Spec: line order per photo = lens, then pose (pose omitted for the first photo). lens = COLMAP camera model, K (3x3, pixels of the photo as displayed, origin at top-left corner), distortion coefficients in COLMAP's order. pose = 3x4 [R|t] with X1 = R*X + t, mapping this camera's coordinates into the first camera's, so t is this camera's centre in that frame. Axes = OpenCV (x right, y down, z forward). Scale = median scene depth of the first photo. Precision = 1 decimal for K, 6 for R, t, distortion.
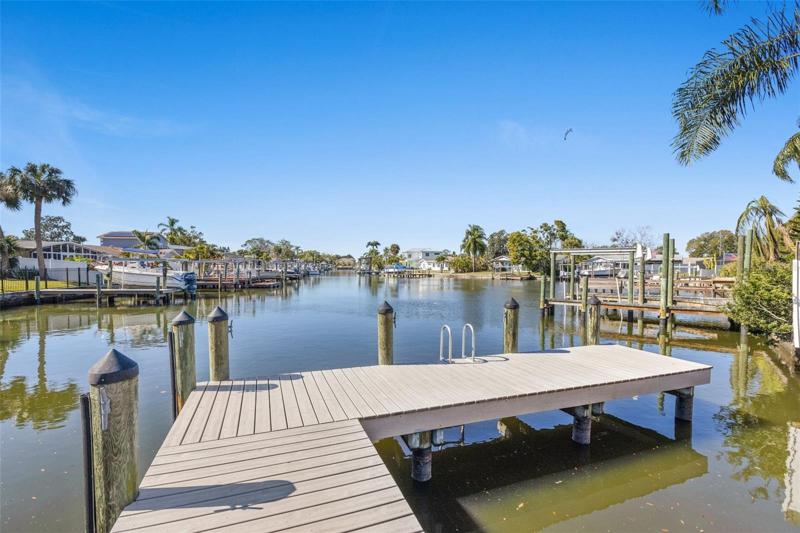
lens RADIAL K [[334.6, 0, 397.9], [0, 334.6, 271.1], [0, 0, 1]] dist [0.001154, 0.000168]
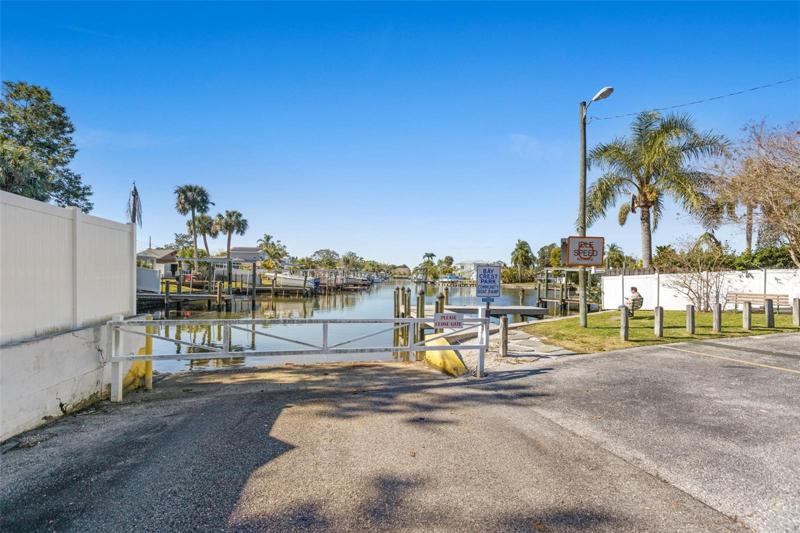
lens RADIAL K [[334.6, 0, 397.9], [0, 334.6, 271.1], [0, 0, 1]] dist [0.001154, 0.000168]
pose [[0.987180, 0.013038, -0.159075, 0.001139], [-0.017736, 0.999446, -0.028146, 0.002066], [0.158620, 0.030606, 0.986865, -0.122563]]
